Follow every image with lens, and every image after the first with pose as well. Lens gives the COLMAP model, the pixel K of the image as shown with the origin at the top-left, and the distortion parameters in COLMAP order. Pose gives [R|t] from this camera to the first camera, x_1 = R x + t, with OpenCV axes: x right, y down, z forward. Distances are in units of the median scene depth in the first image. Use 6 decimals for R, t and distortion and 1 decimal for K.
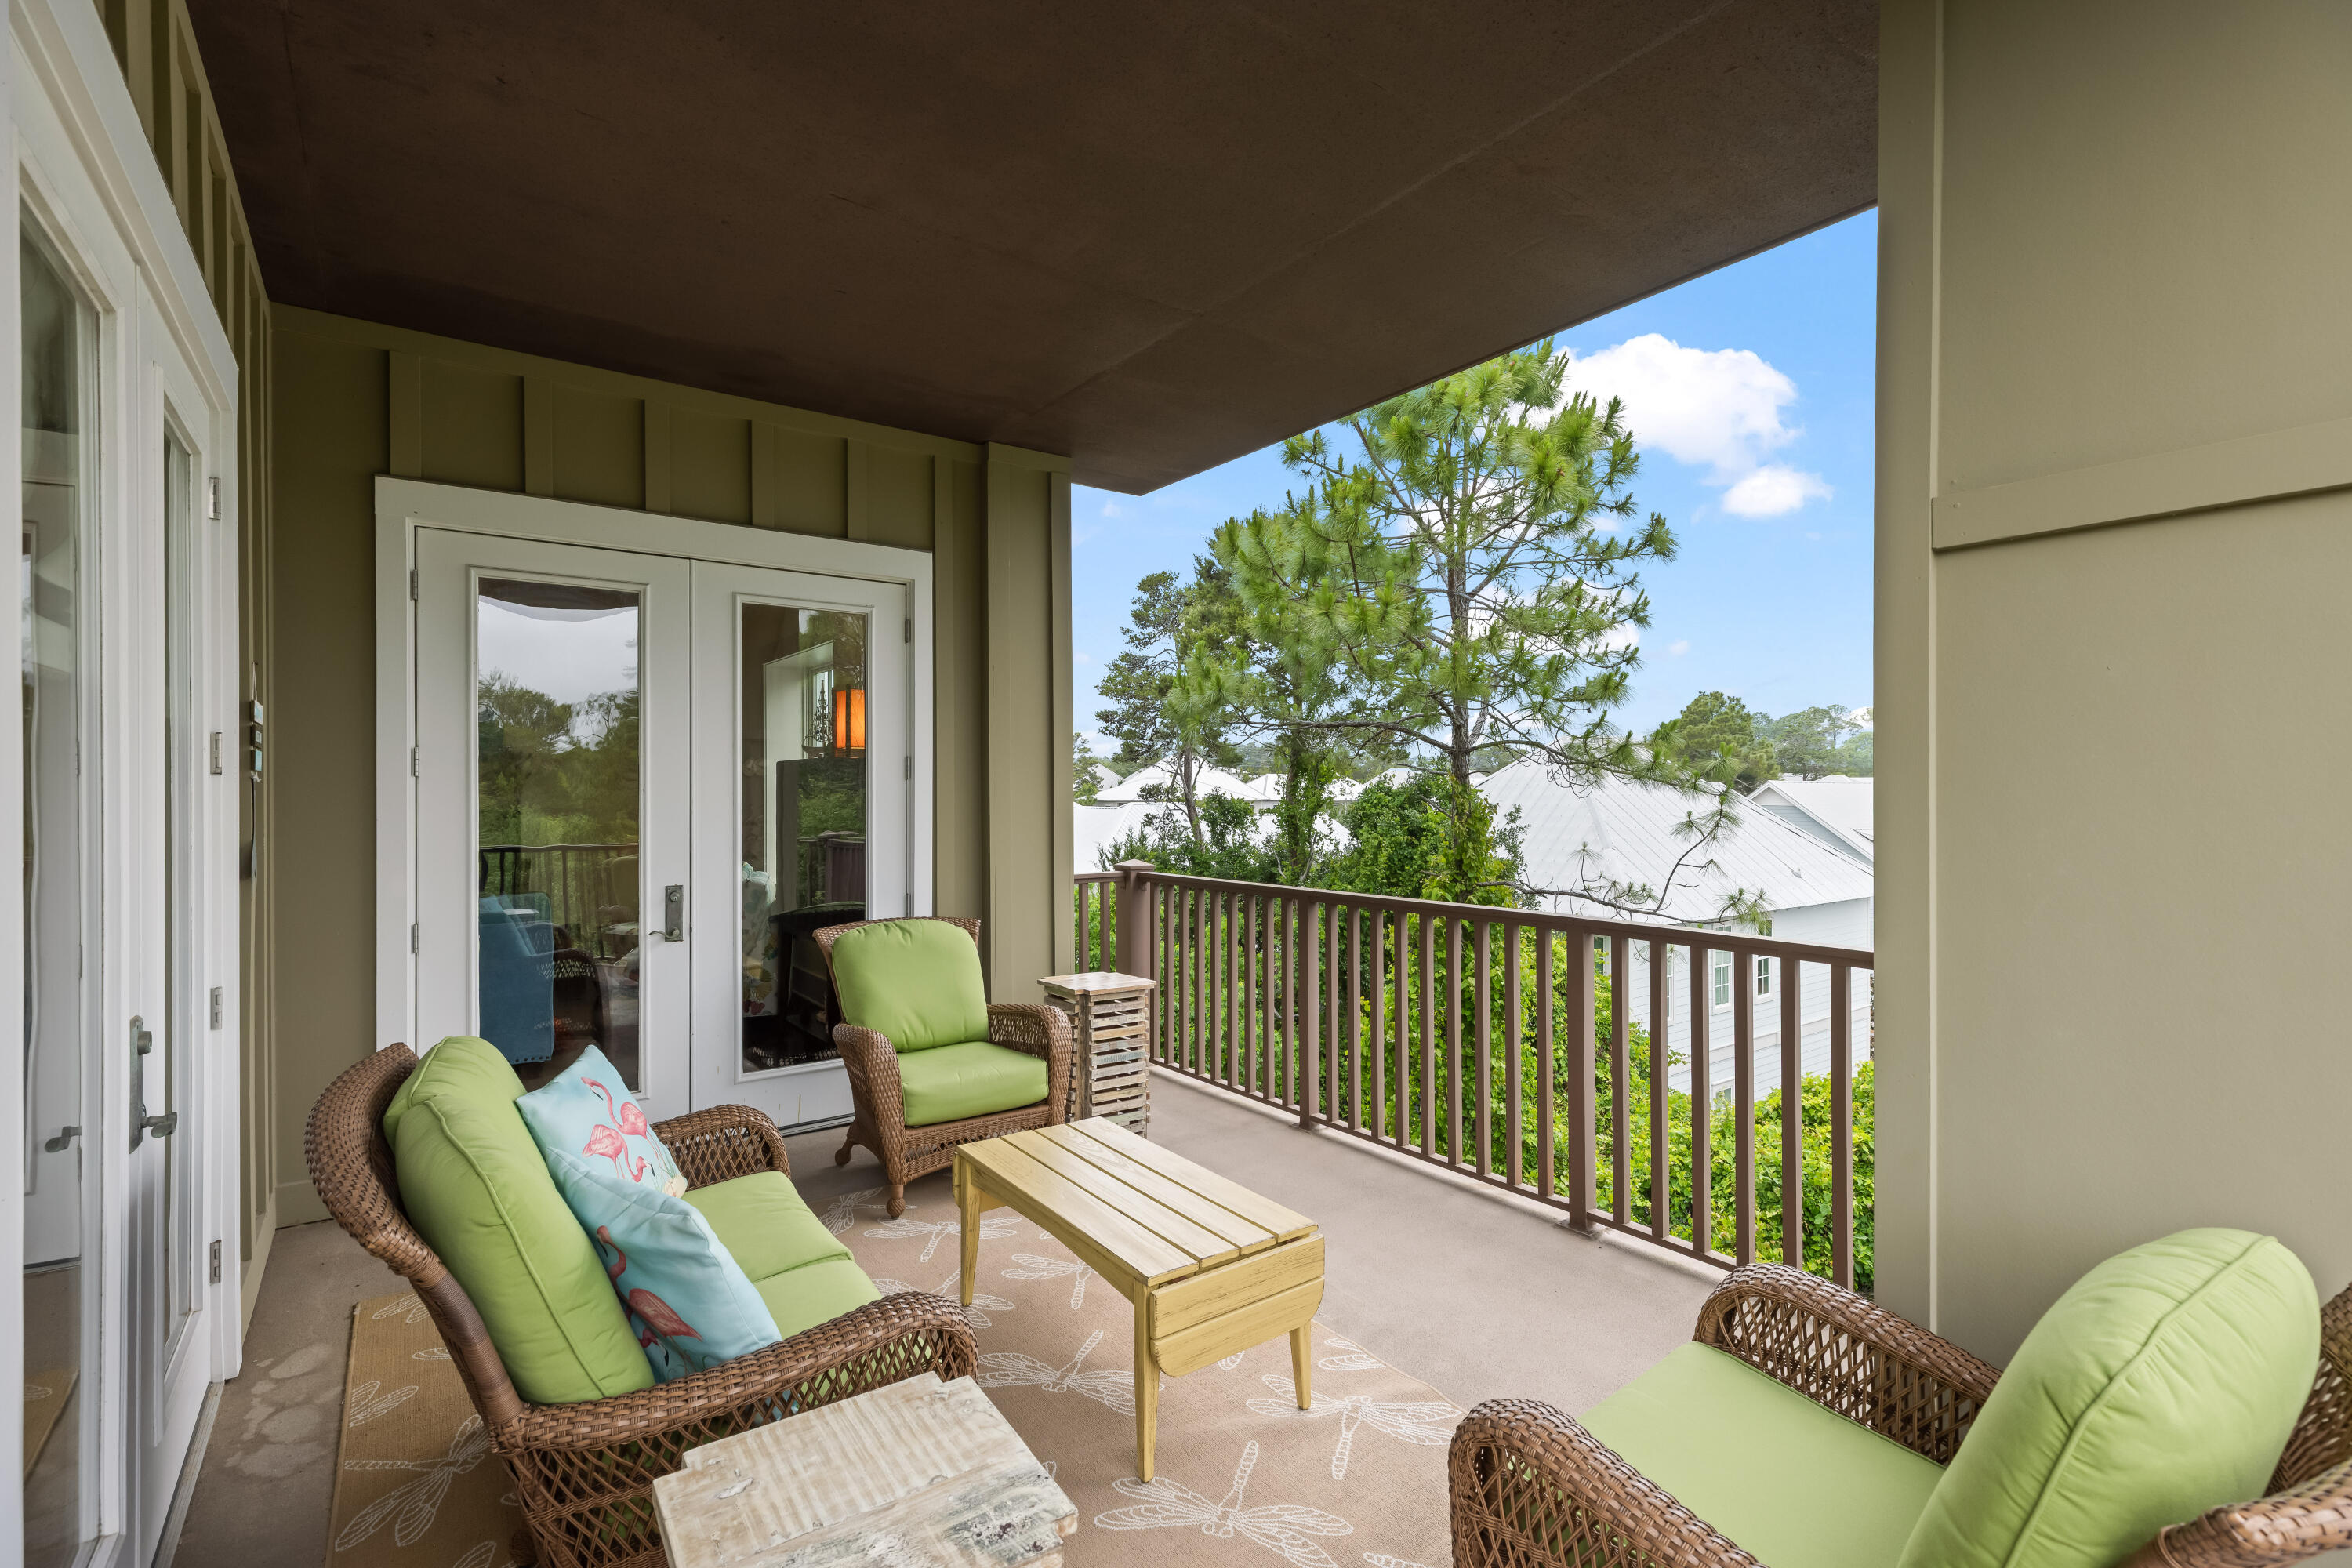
lens RADIAL K [[1050.8, 0, 1176.7], [0, 1050.8, 777.9], [0, 0, 1]] dist [0.008502, -0.000147]
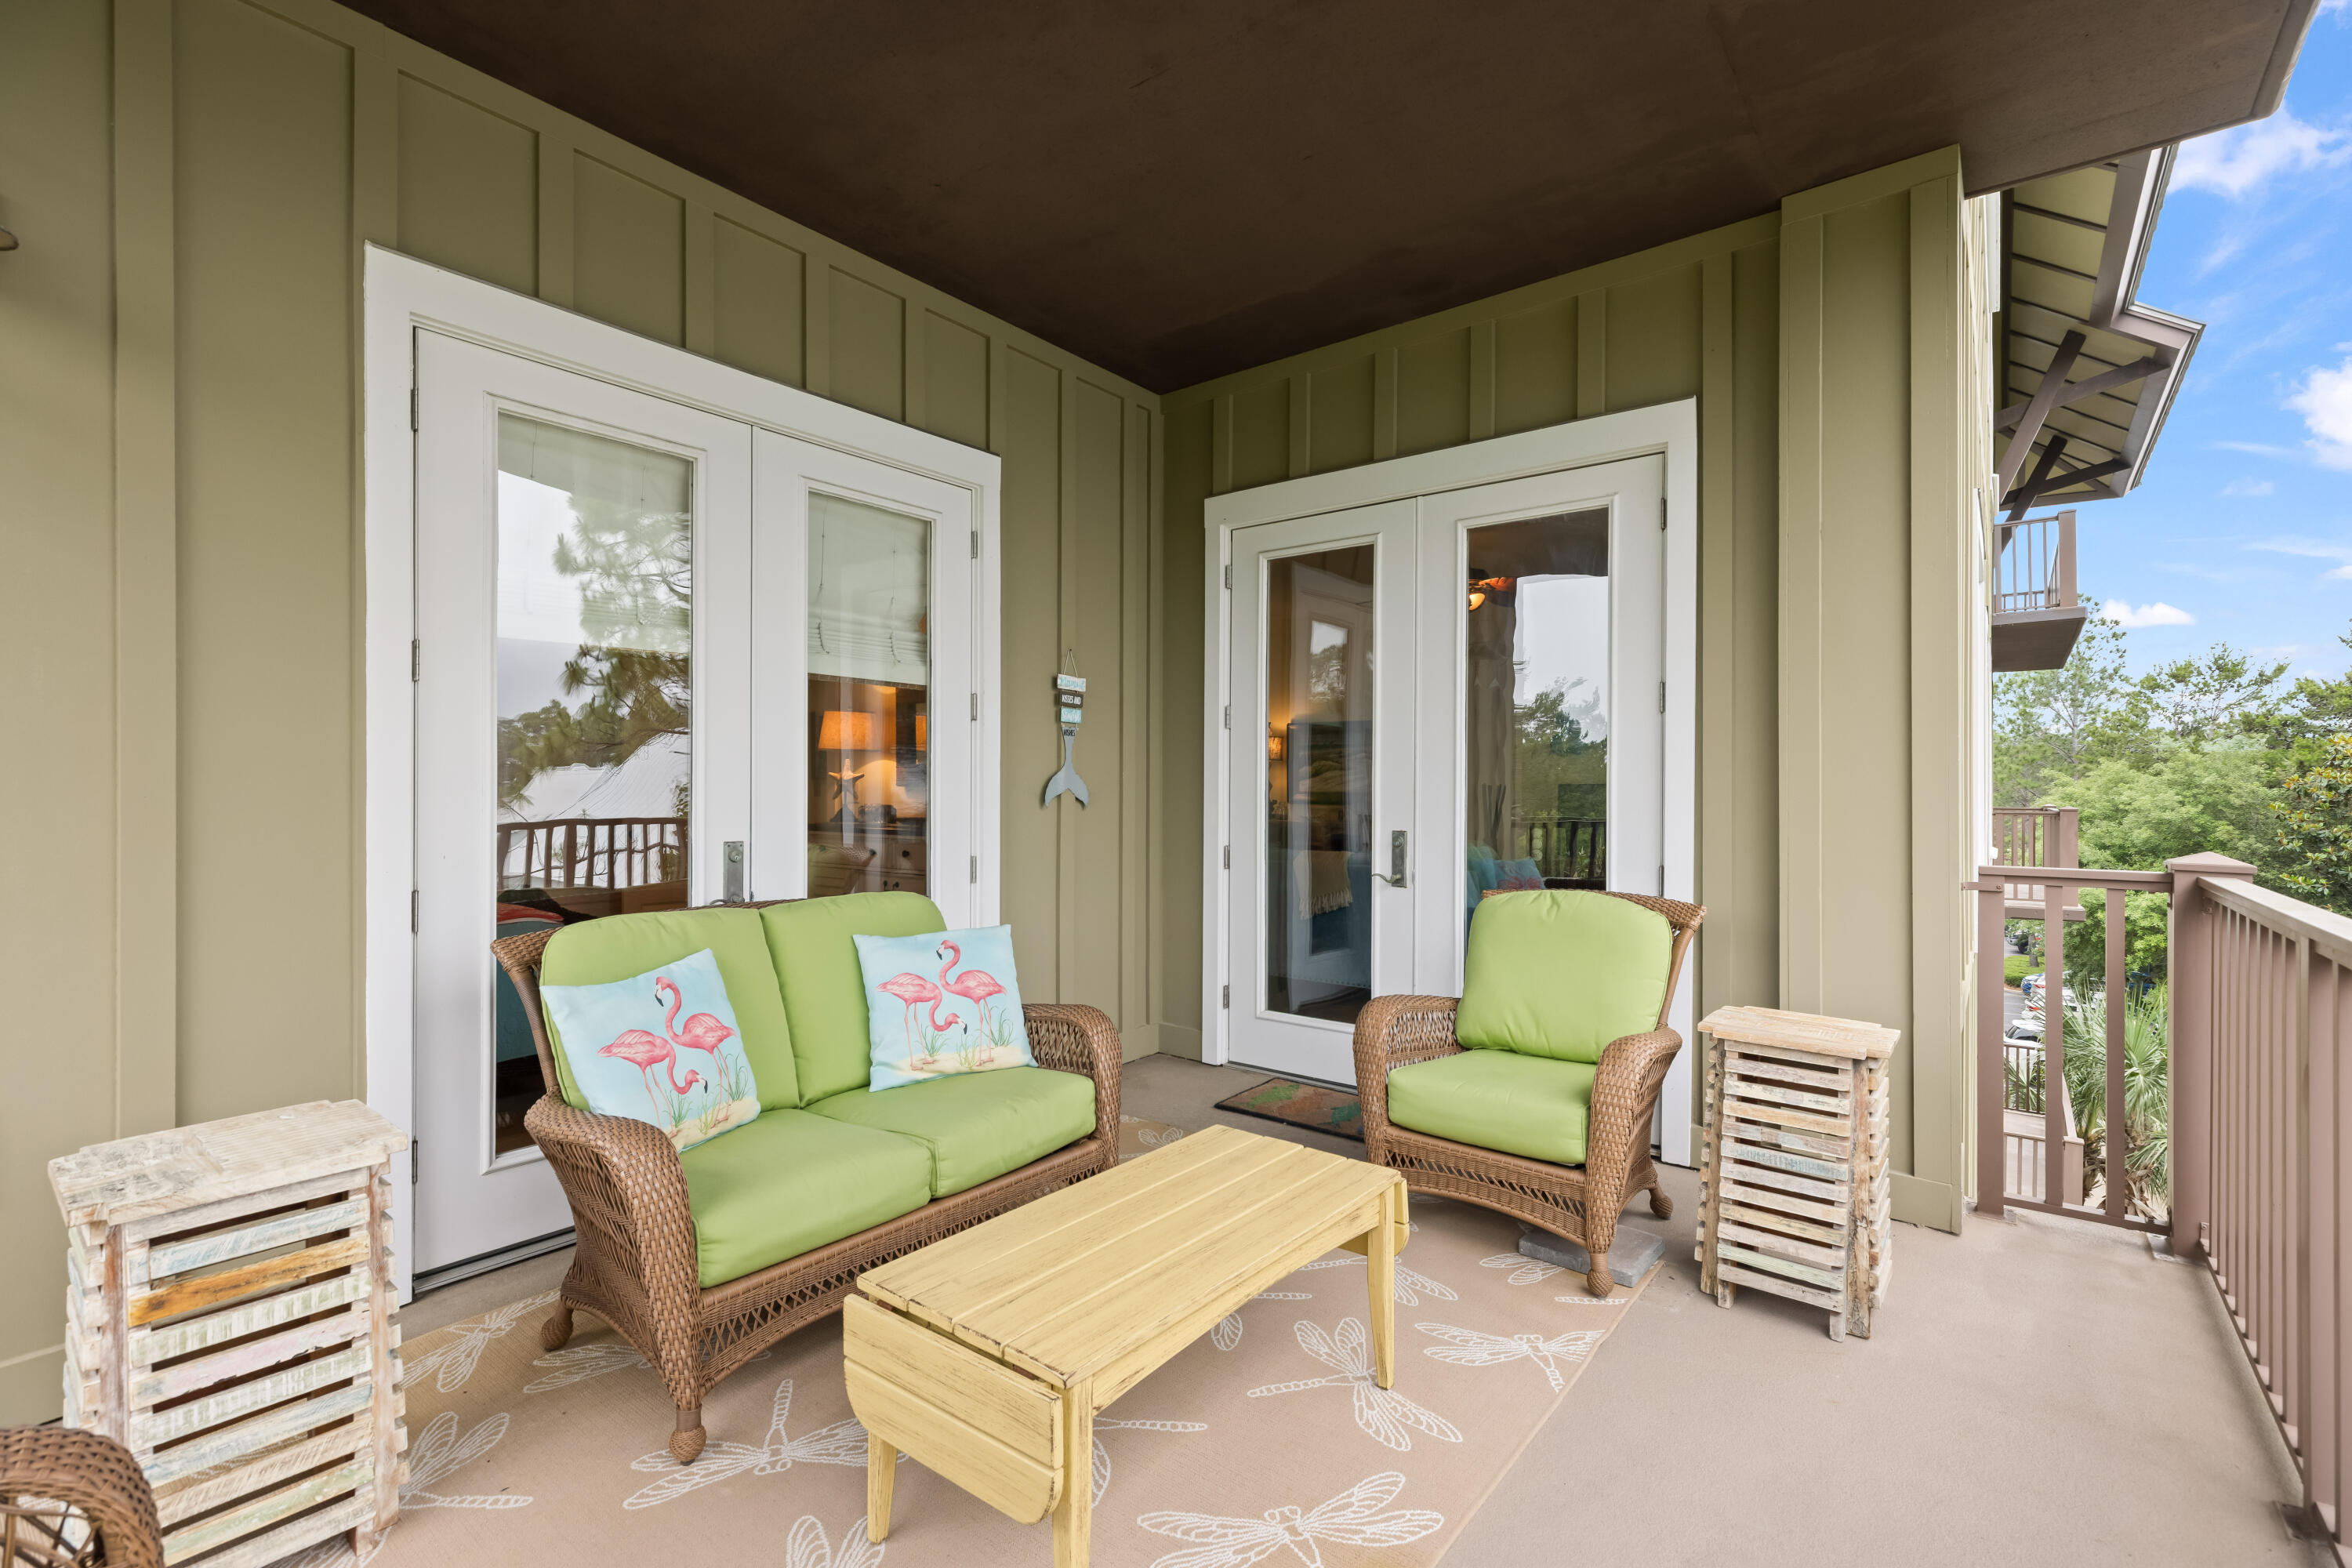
lens RADIAL K [[1050.8, 0, 1176.7], [0, 1050.8, 777.9], [0, 0, 1]] dist [0.008502, -0.000147]
pose [[0.289189, -0.001724, -0.957271, 0.407571], [0.004899, 0.999988, -0.000321, 0.052498], [0.957260, -0.004597, 0.289194, 0.510219]]
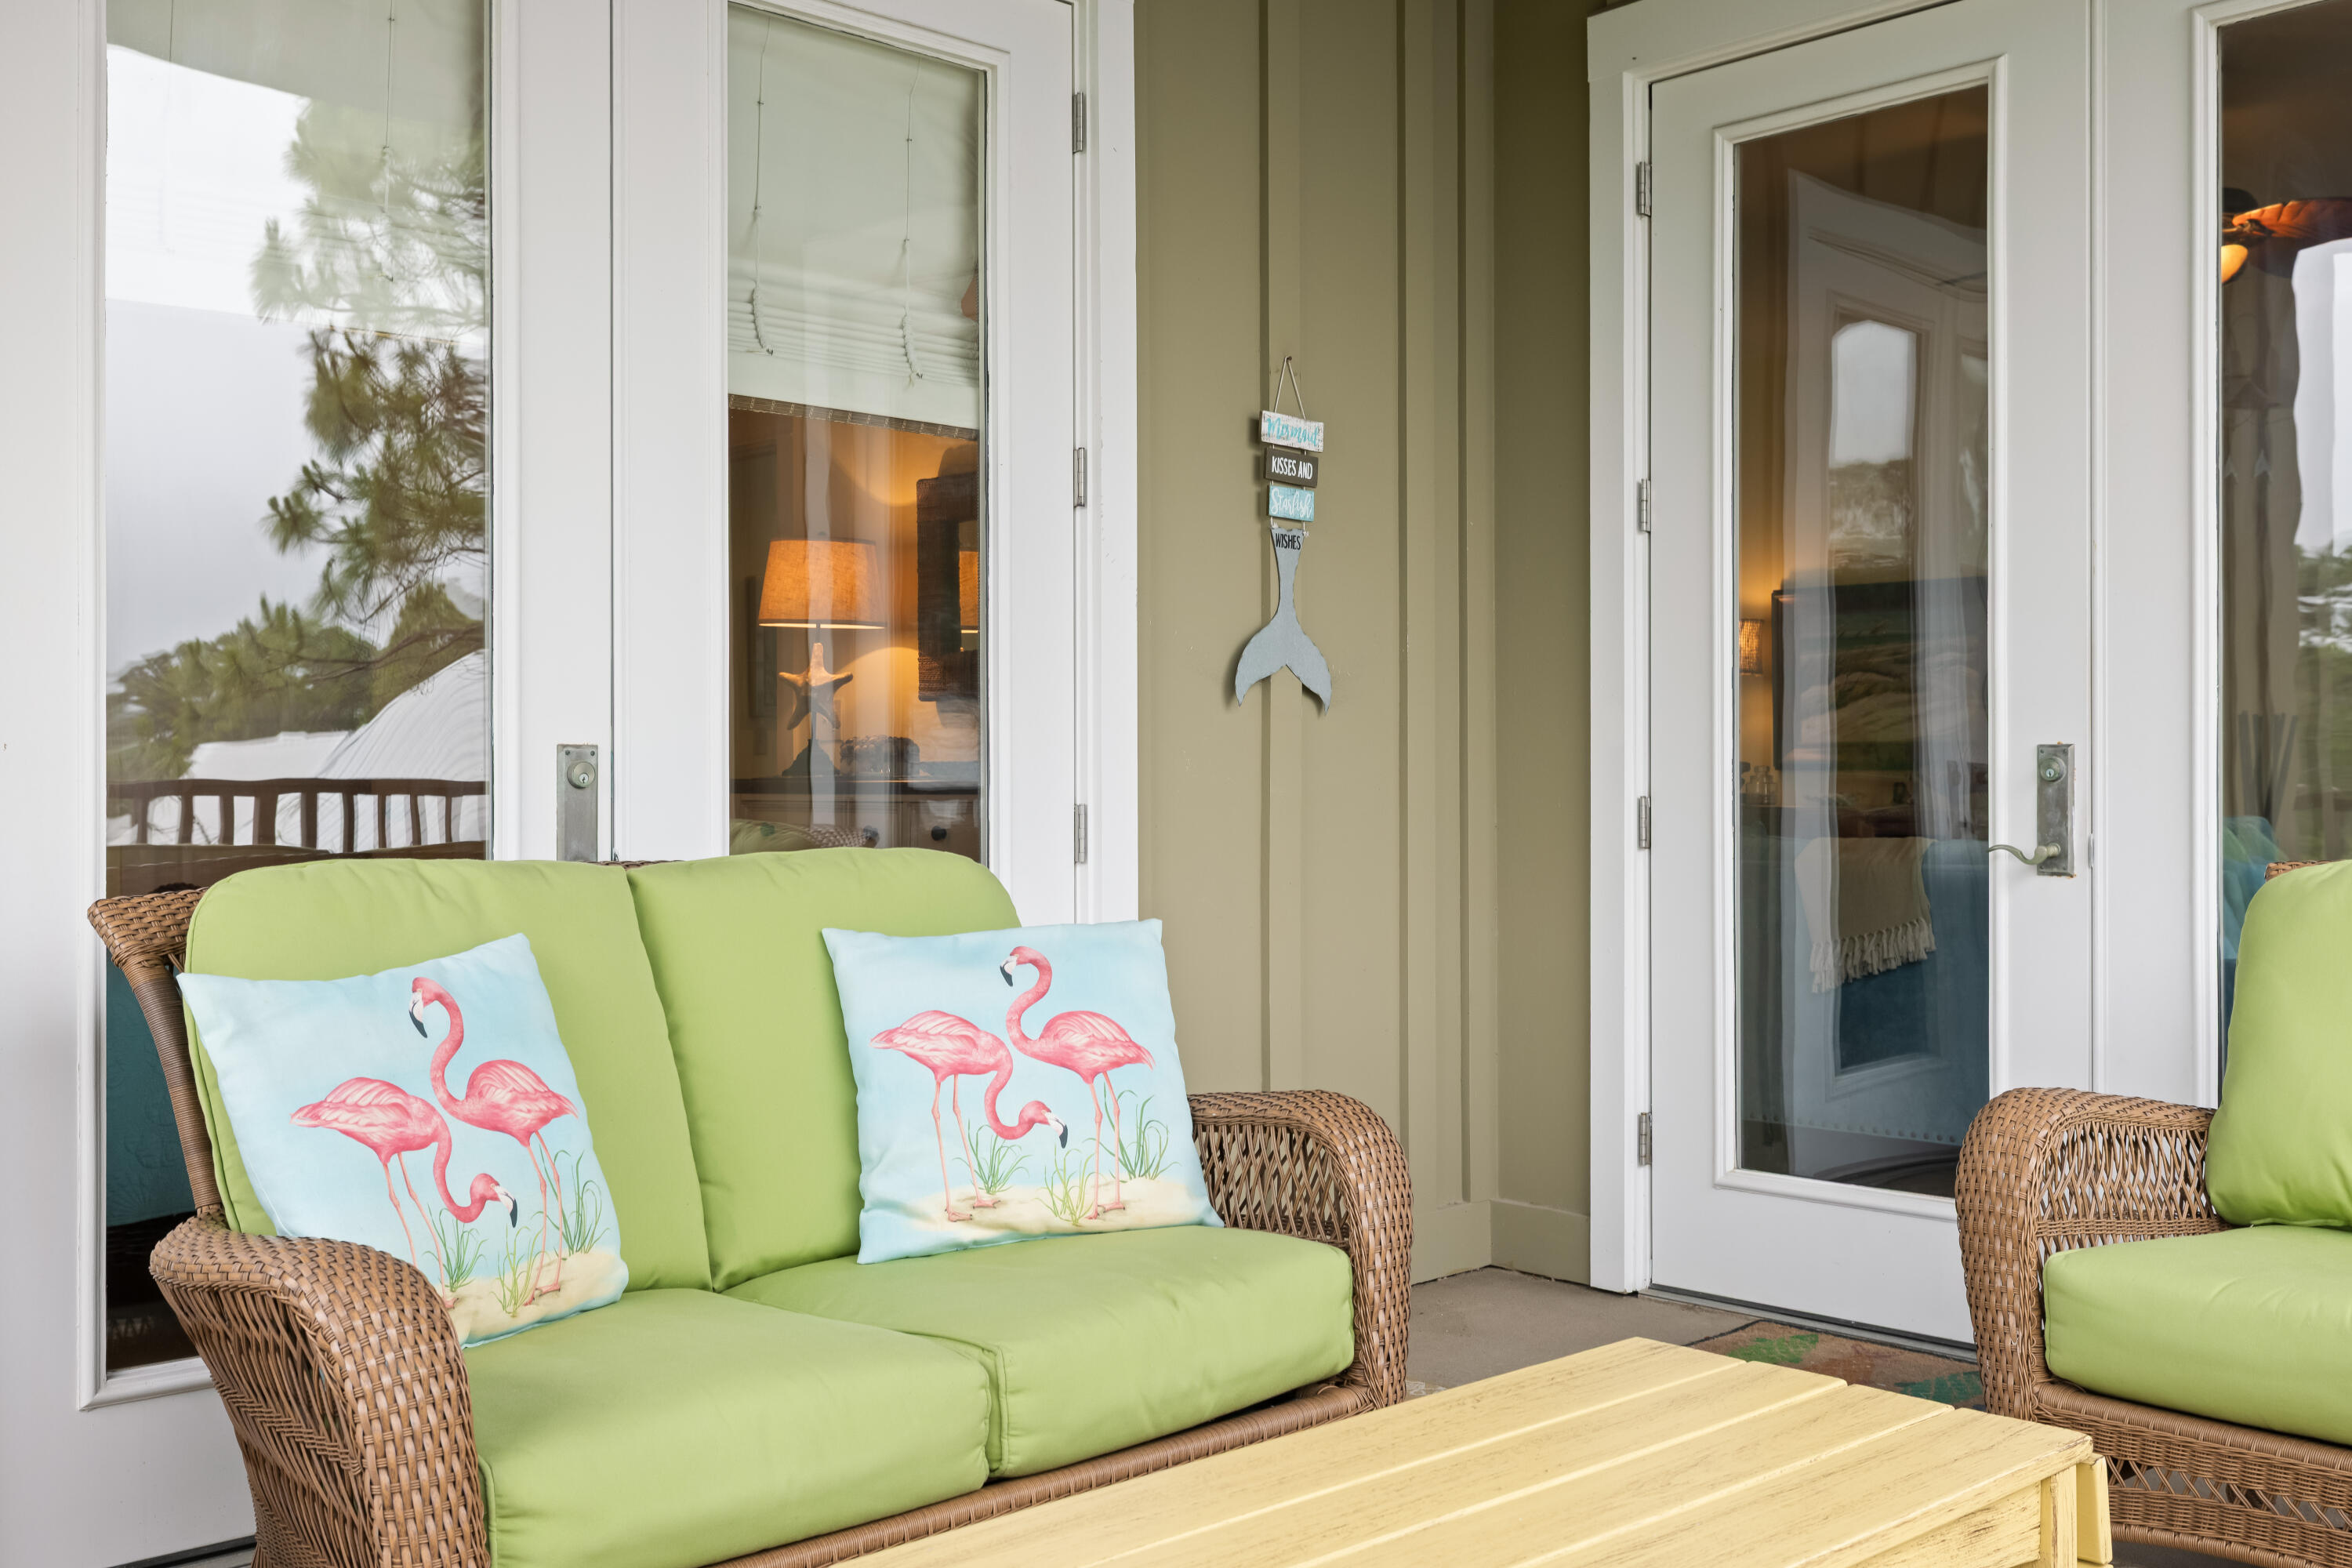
lens RADIAL K [[2259.6, 0, 1179.1], [0, 2259.6, 751.0], [0, 0, 1]] dist [-0.002432, 0.003000]
pose [[0.142706, -0.006771, -0.989742, 0.374382], [0.011572, 0.999920, -0.005173, 0.106078], [0.989698, -0.010715, 0.142773, 0.515830]]
